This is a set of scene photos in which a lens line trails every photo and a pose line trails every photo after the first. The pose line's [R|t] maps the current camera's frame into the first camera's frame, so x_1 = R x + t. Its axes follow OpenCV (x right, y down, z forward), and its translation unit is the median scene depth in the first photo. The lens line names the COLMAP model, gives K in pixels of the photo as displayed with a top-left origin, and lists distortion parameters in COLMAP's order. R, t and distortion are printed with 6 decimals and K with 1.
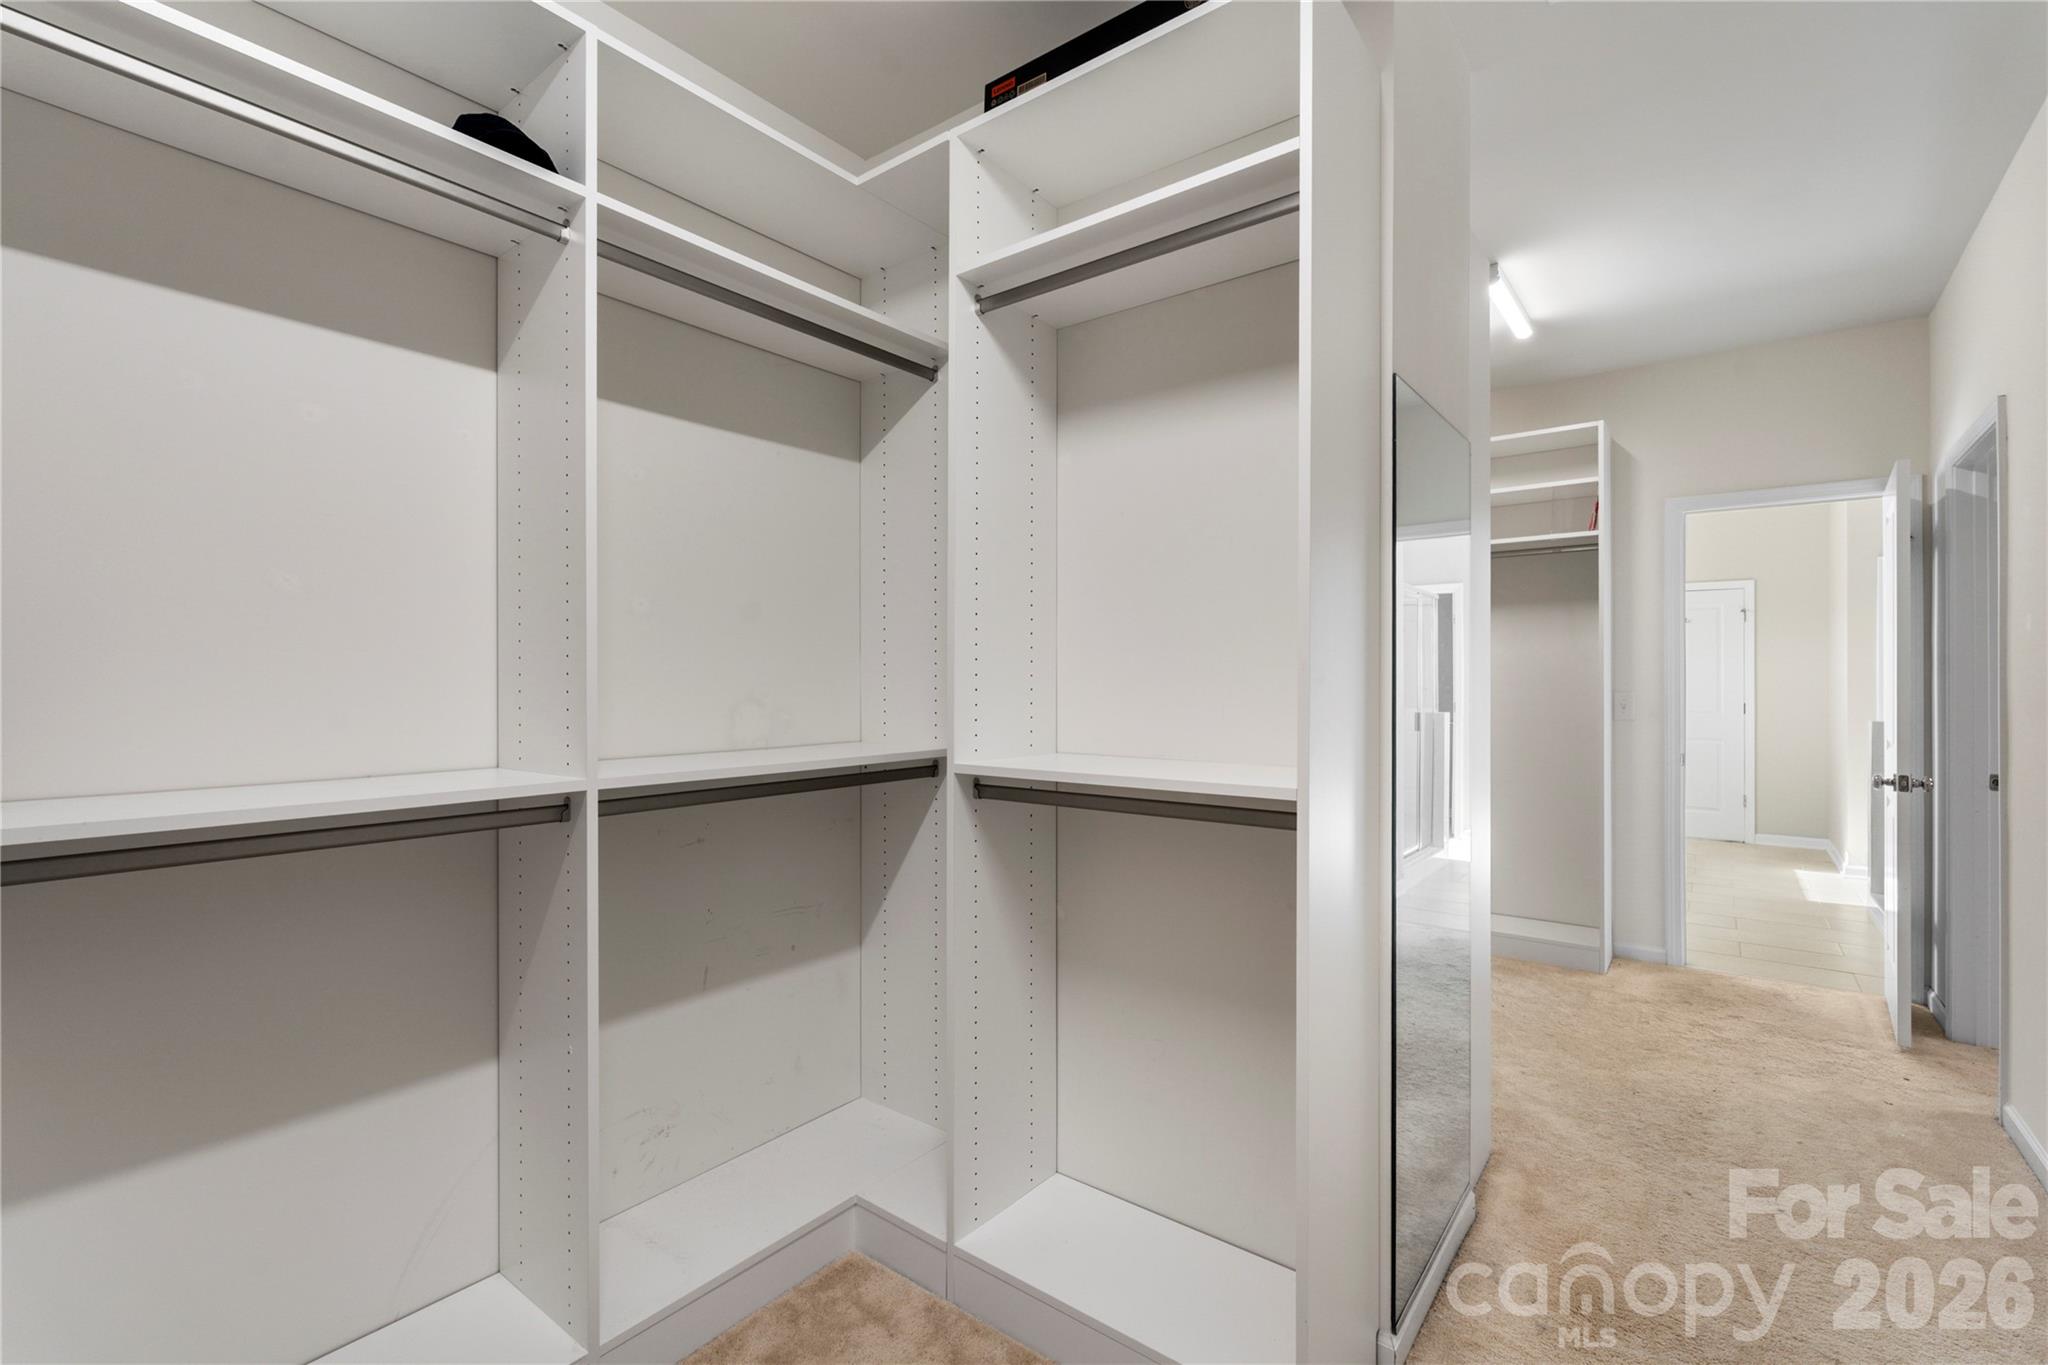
lens RADIAL K [[901.5, 0, 1037.2], [0, 901.5, 676.4], [0, 0, 1]] dist [0.001561, 0.000164]
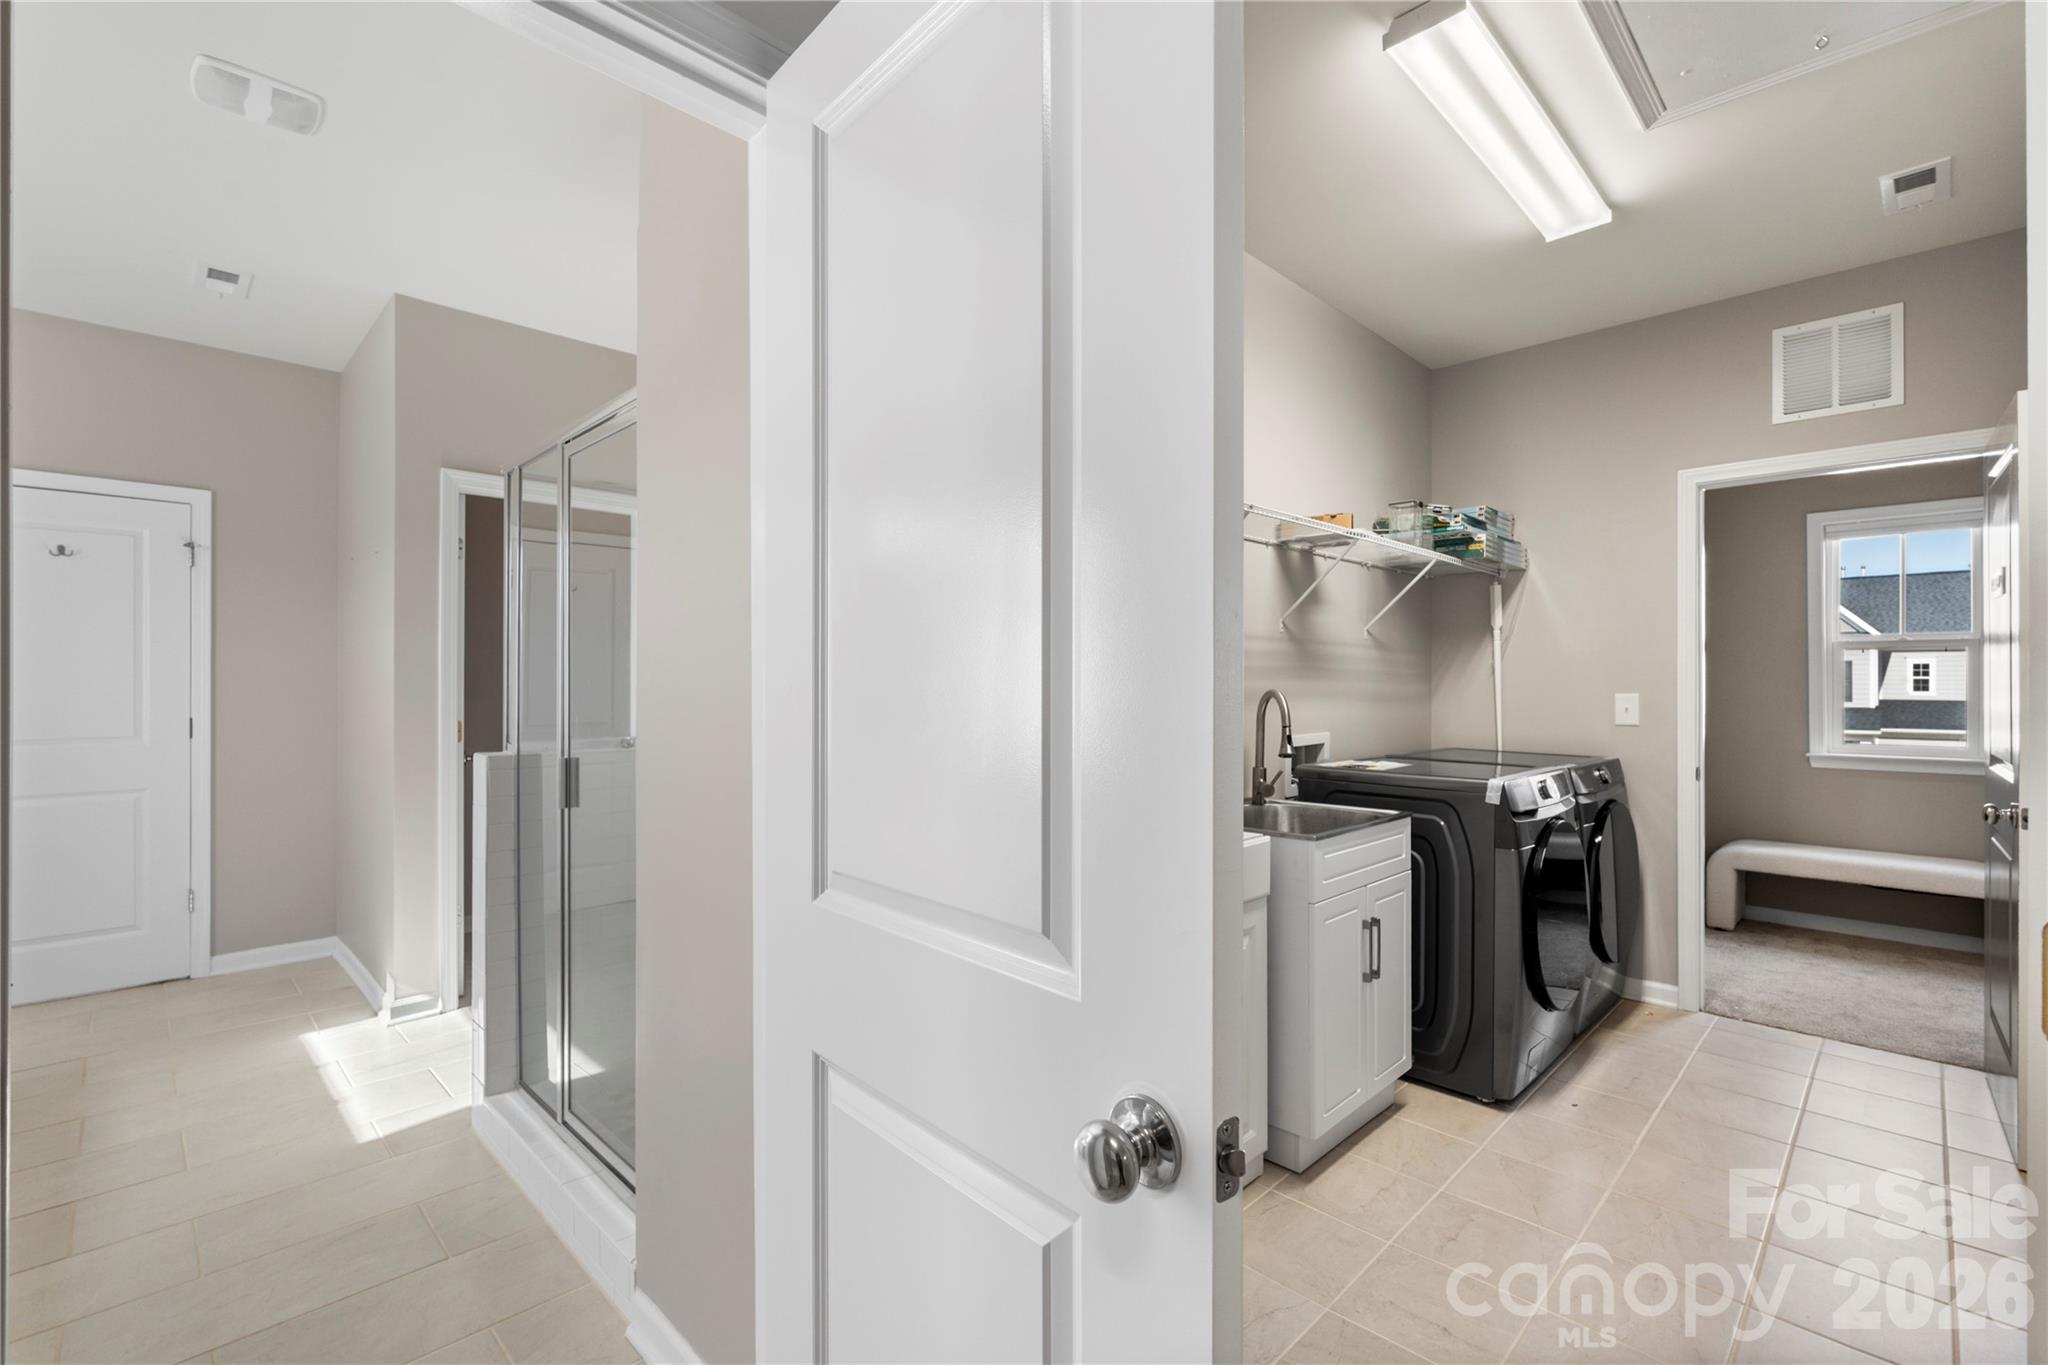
lens RADIAL K [[901.5, 0, 1031.3], [0, 901.5, 681.0], [0, 0, 1]] dist [0.001561, 0.000164]
pose [[0.148249, 0.004929, 0.988938, 0.327779], [0.001961, 0.999984, -0.005278, 0.011795], [-0.988948, 0.002722, 0.148237, 0.427918]]
